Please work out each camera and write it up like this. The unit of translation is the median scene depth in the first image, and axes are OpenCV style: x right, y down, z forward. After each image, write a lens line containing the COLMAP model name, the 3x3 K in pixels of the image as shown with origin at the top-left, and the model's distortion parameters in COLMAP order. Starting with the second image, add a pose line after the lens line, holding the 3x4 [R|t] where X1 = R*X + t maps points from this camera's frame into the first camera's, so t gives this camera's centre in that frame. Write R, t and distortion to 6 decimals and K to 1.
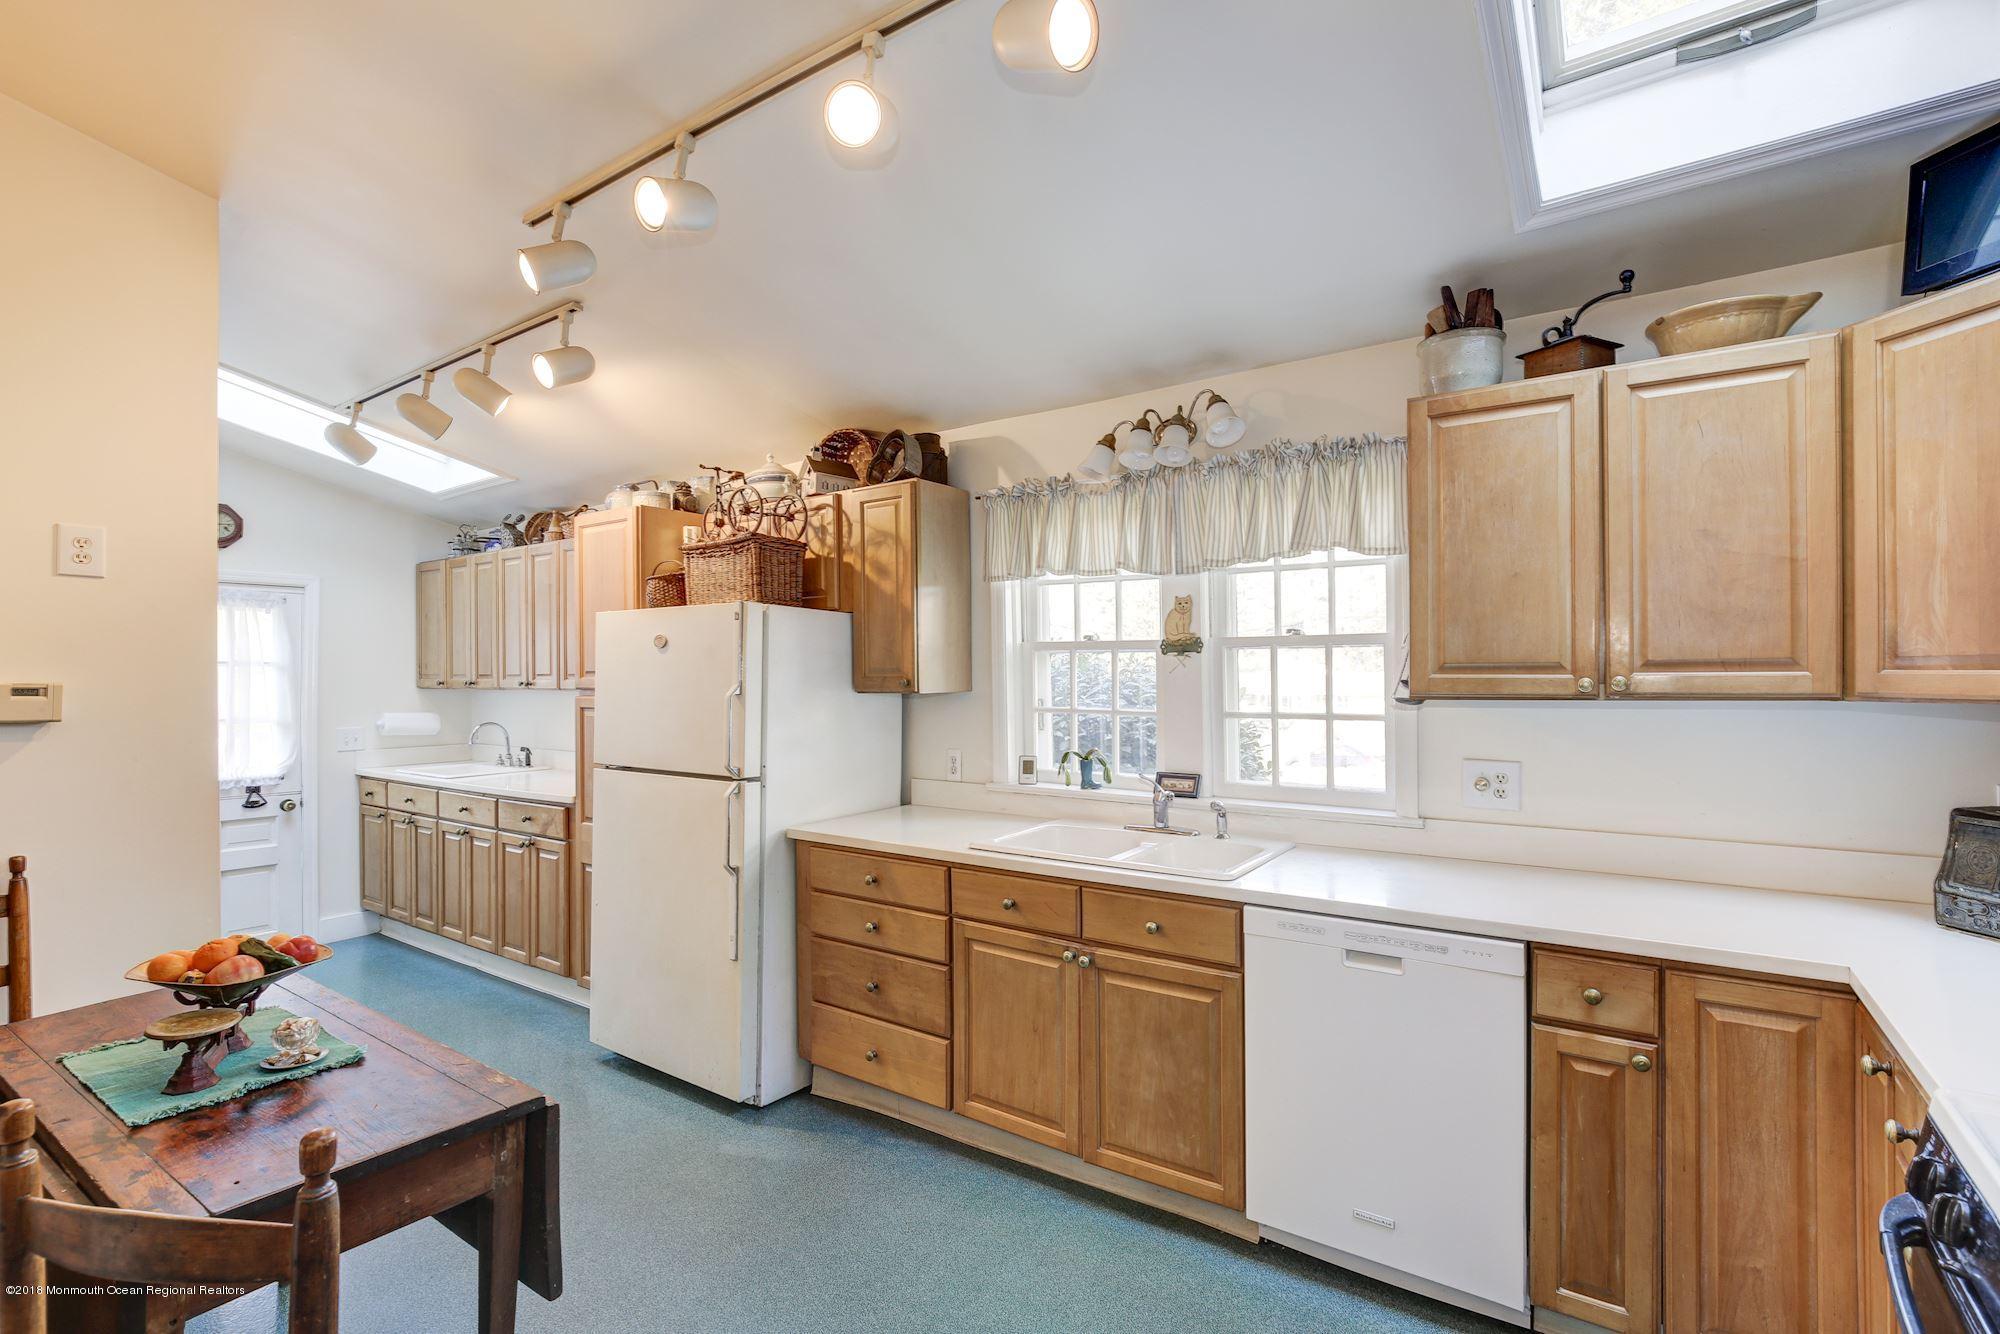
lens RADIAL K [[908.2, 0, 1006.1], [0, 908.2, 670.6], [0, 0, 1]] dist [-0.013157, 0.001207]
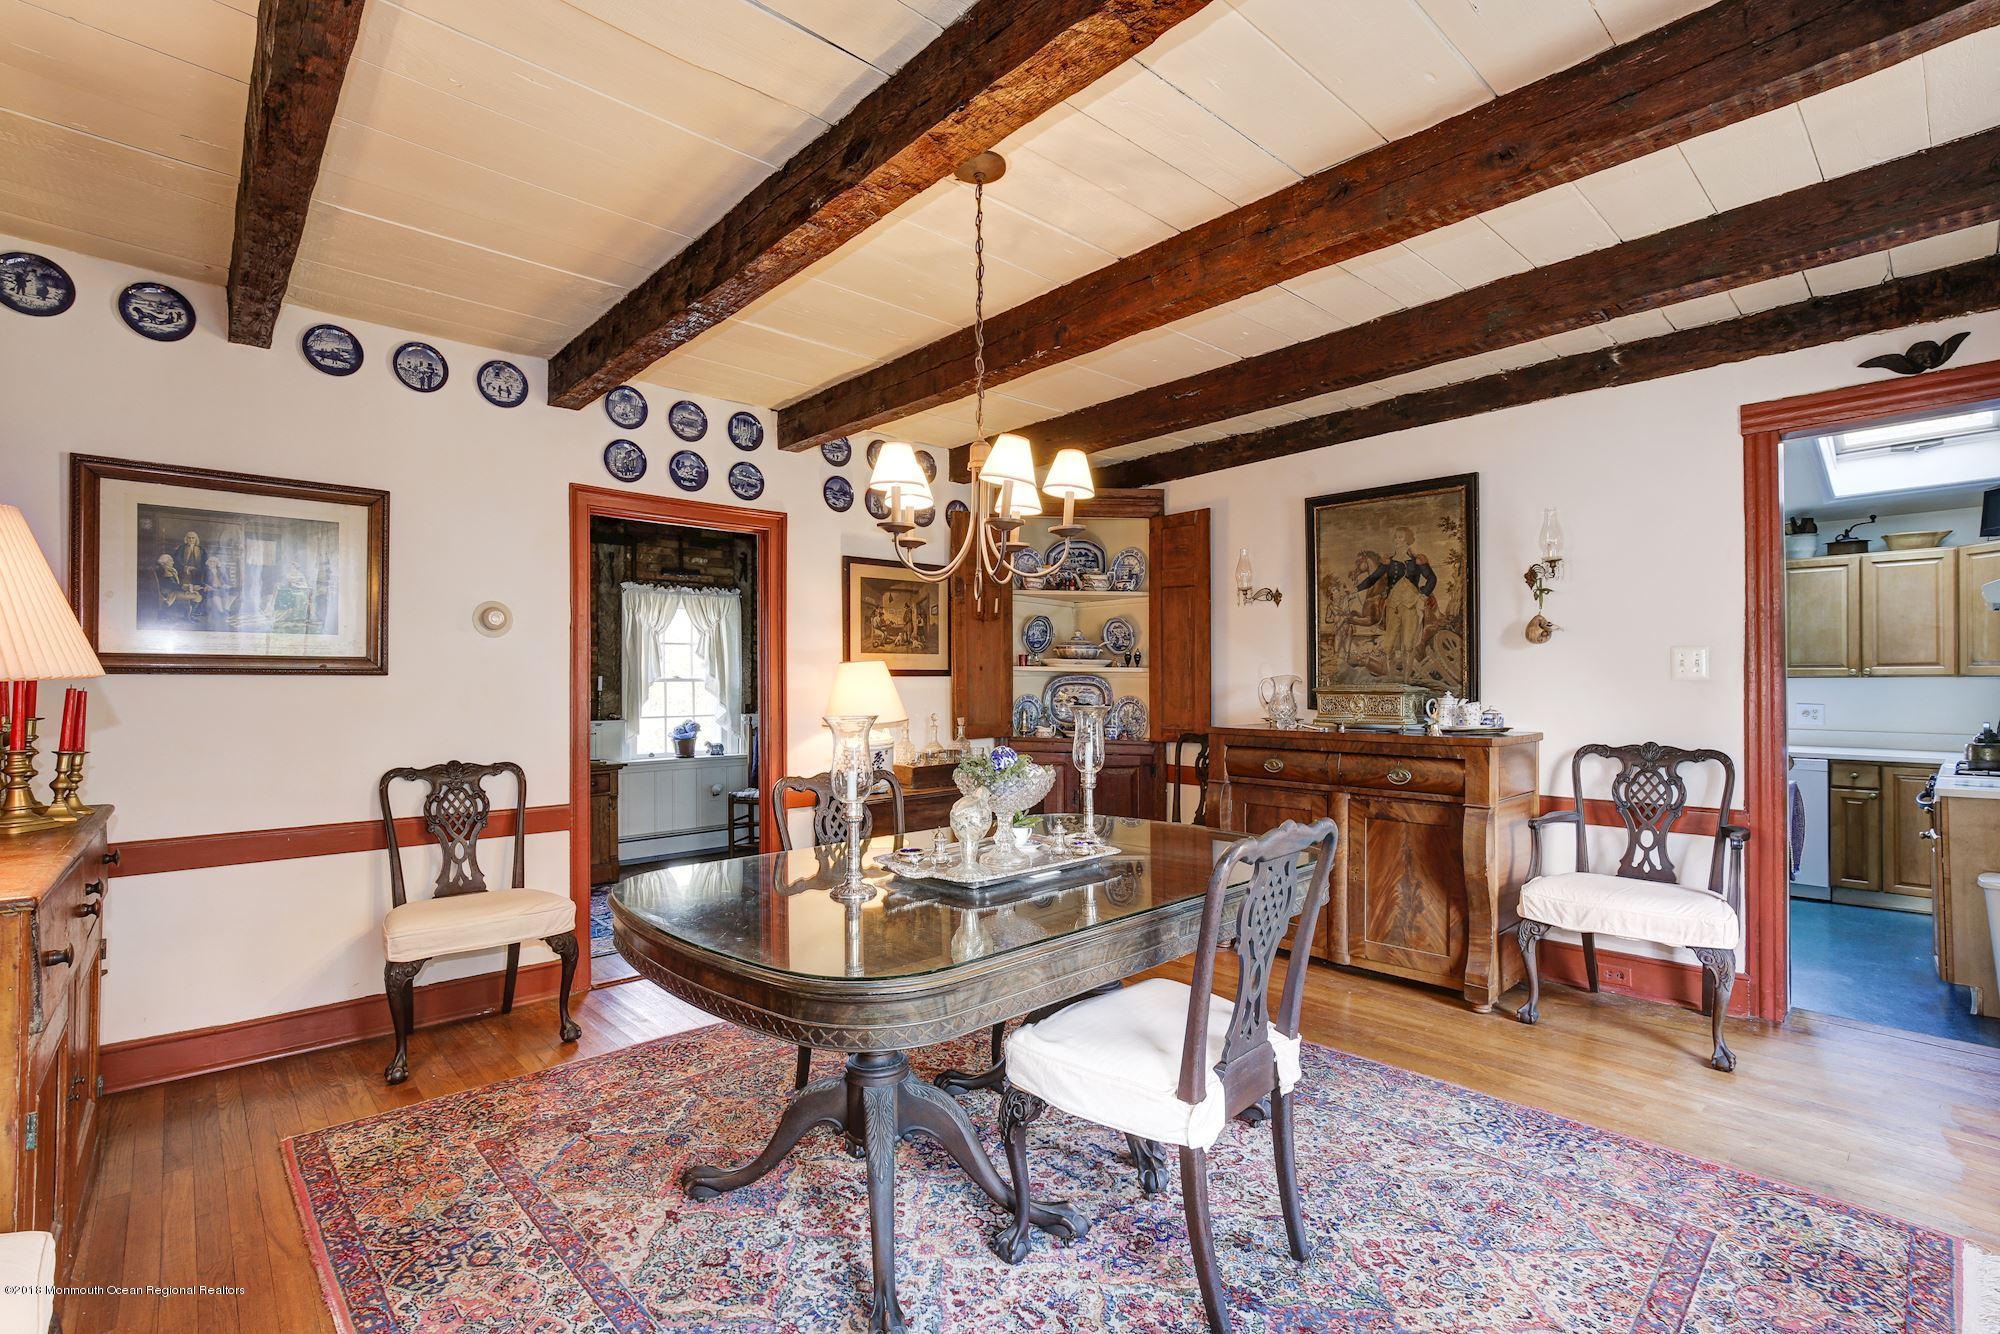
lens RADIAL K [[908.2, 0, 993.1], [0, 908.2, 665.2], [0, 0, 1]] dist [-0.013157, 0.001207]
pose [[0.974298, 0.003823, -0.225232, -1.381190], [-0.005459, 0.999963, -0.006641, 0.031469], [0.225199, 0.007700, 0.974282, -2.404920]]
